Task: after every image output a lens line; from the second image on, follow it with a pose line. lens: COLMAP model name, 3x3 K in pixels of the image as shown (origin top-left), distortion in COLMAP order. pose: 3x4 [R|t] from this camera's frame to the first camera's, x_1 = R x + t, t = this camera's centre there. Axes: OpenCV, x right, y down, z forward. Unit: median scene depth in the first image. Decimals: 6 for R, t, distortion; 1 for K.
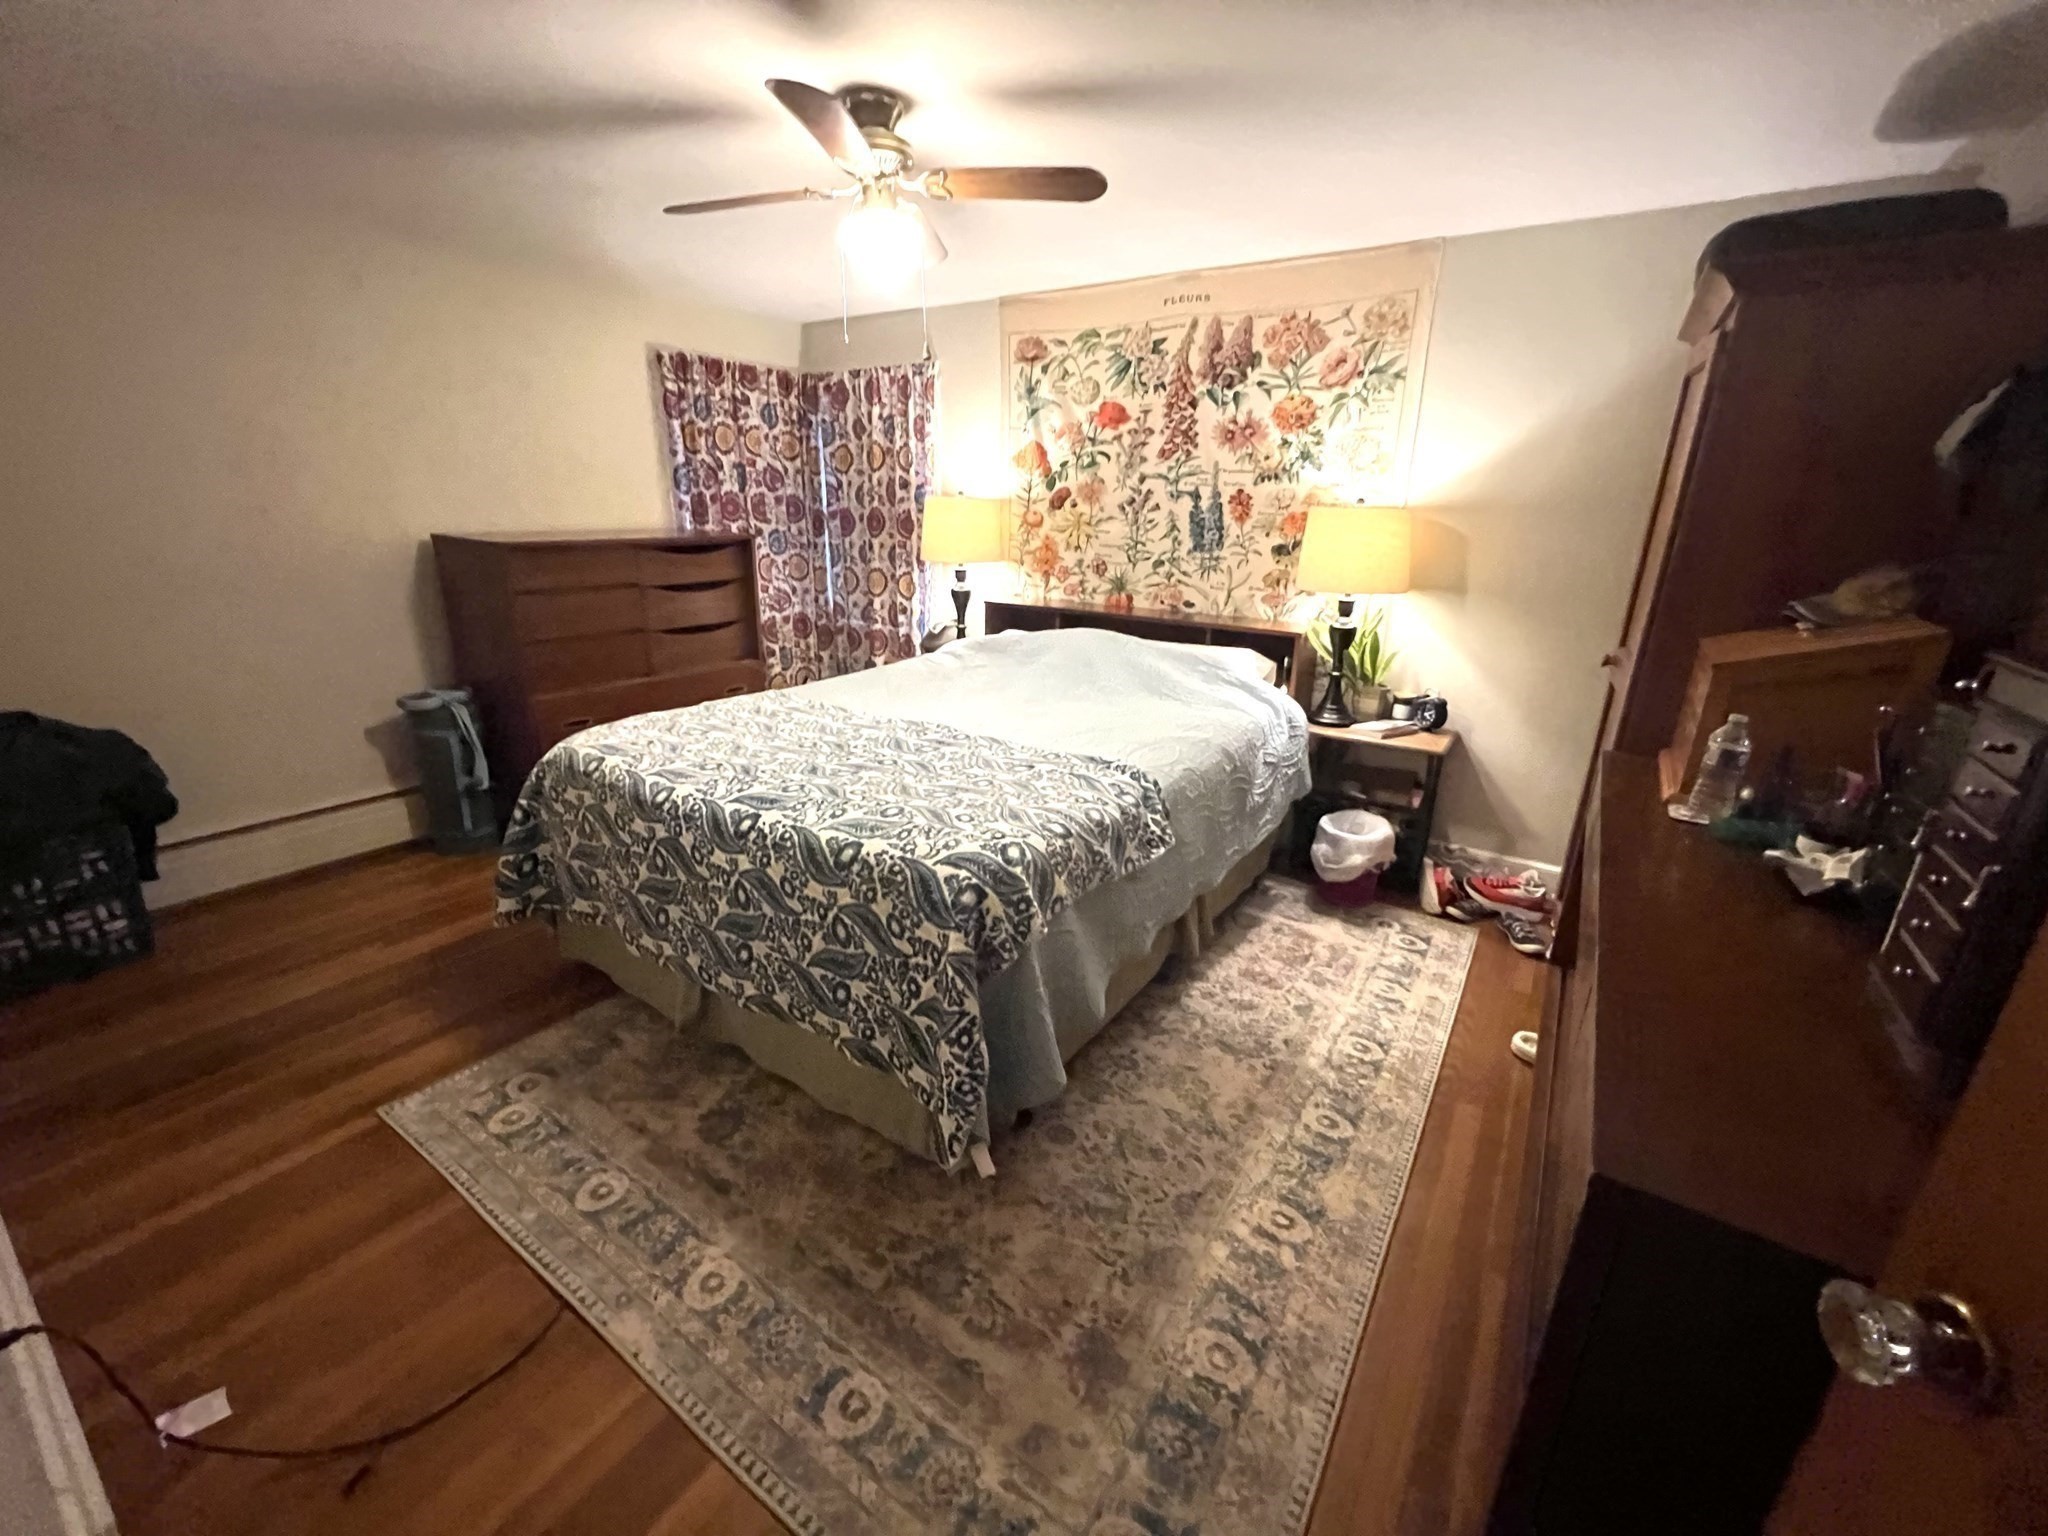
lens RADIAL K [[822.7, 0, 1024.6], [0, 822.7, 767.3], [0, 0, 1]] dist [-0.003278, 0.000772]
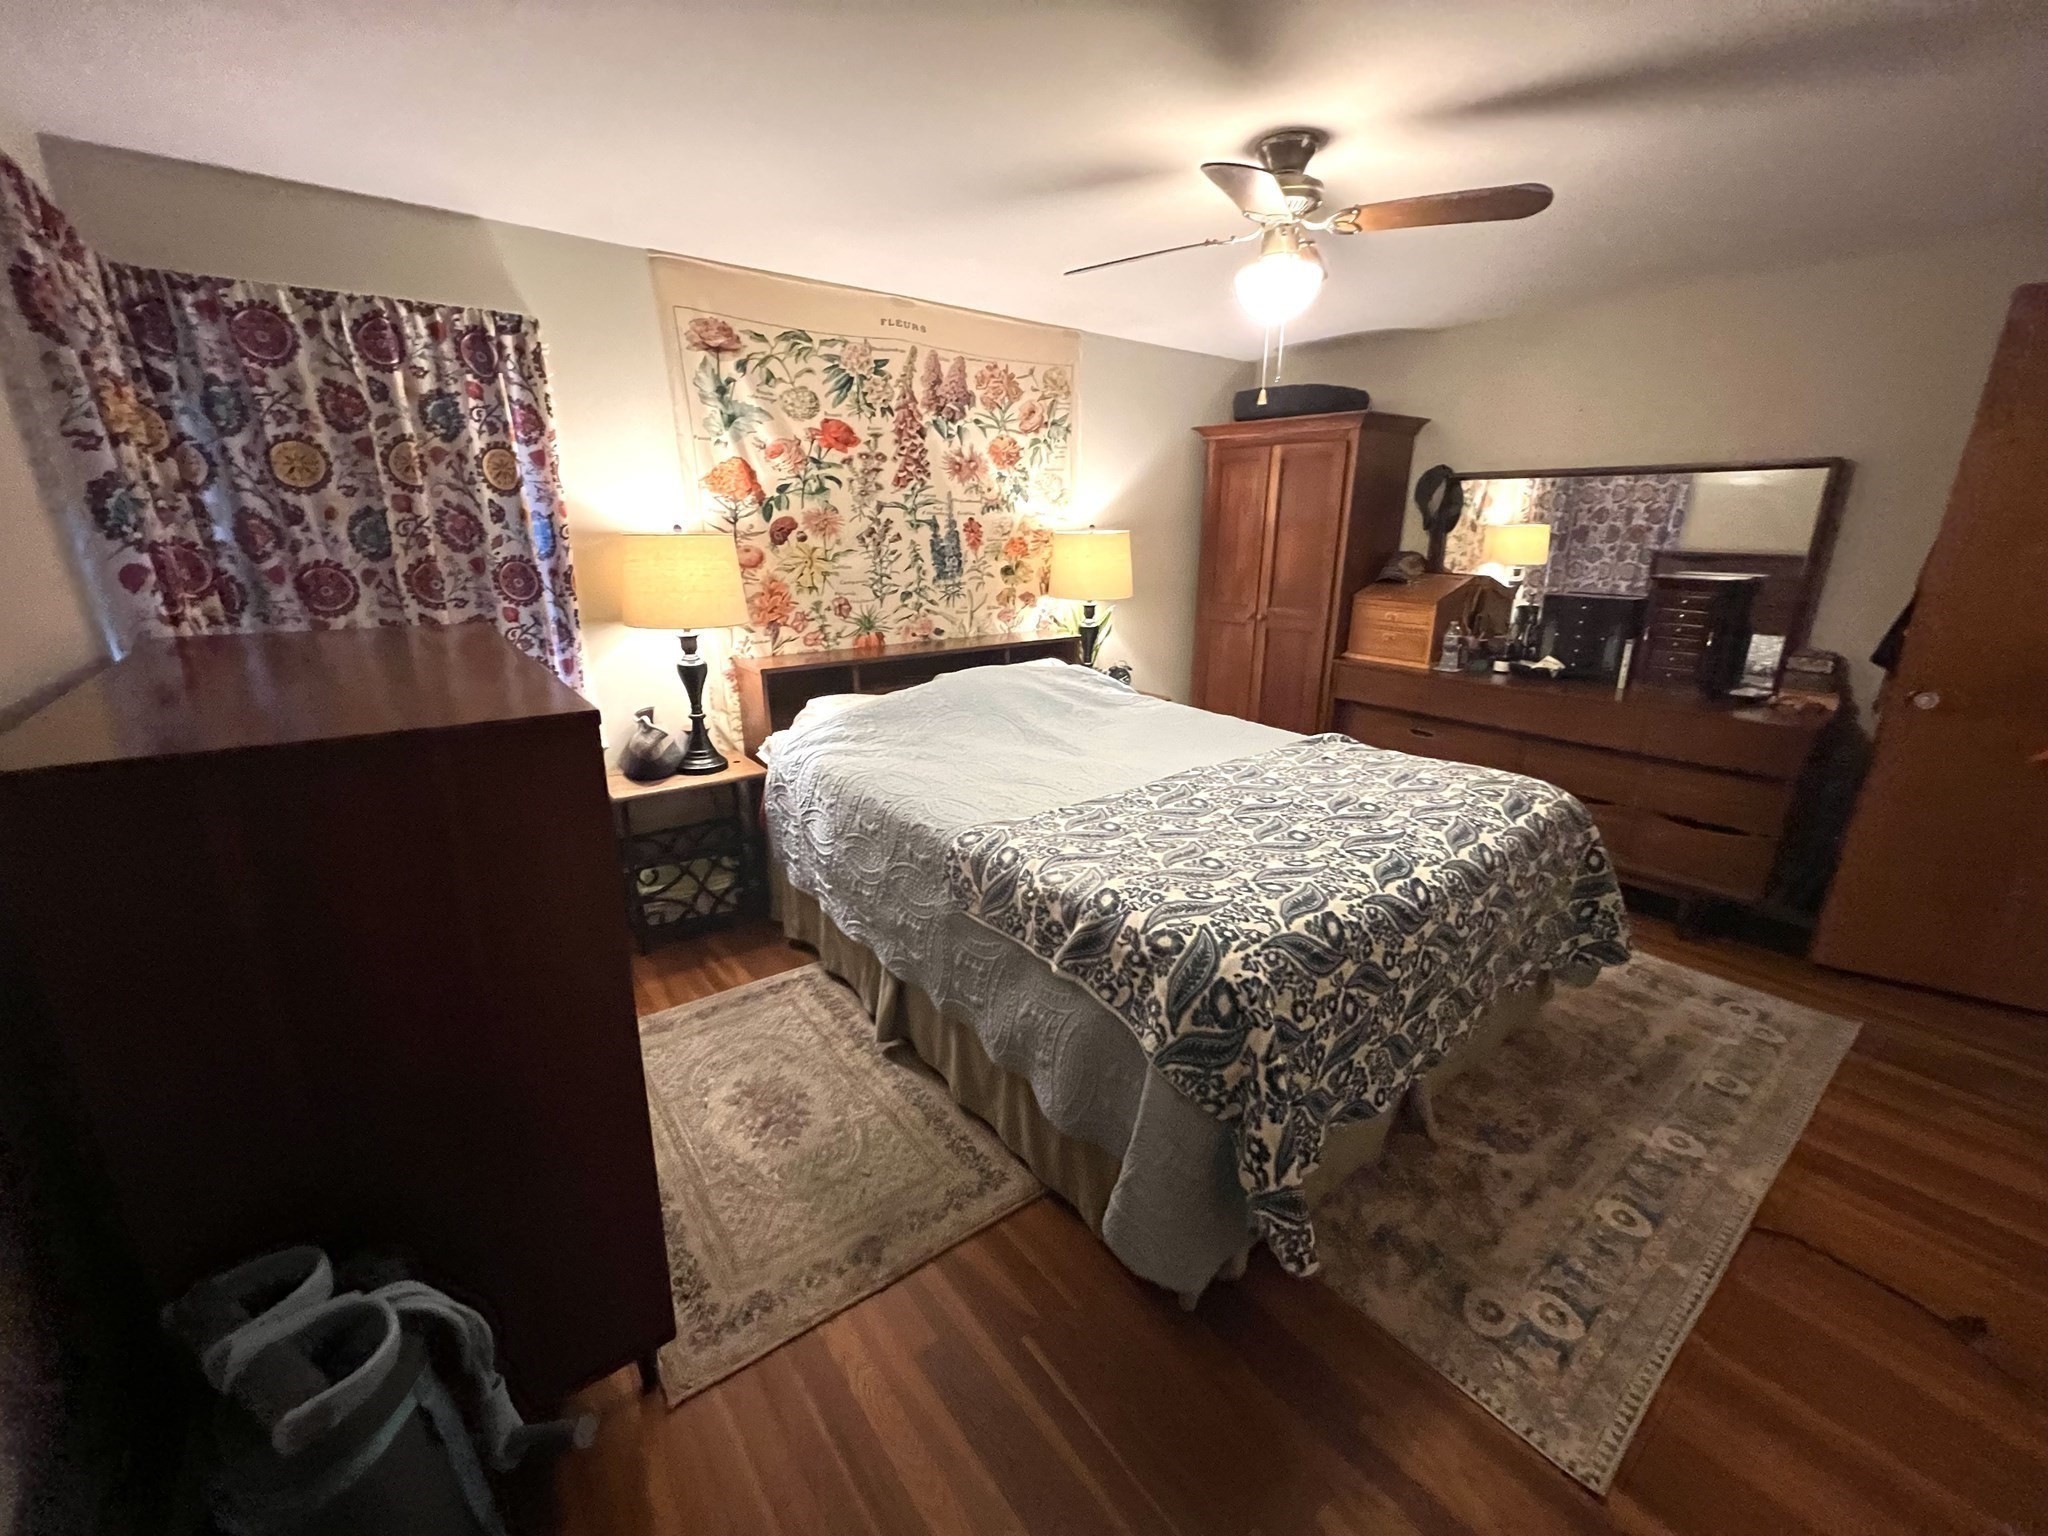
lens RADIAL K [[822.7, 0, 1024.4], [0, 822.7, 769.7], [0, 0, 1]] dist [-0.003278, 0.000772]
pose [[0.311540, -0.294128, 0.903566, -0.742800], [0.296010, 0.933614, 0.201849, -0.217972], [-0.902951, 0.204581, 0.377923, 0.573995]]
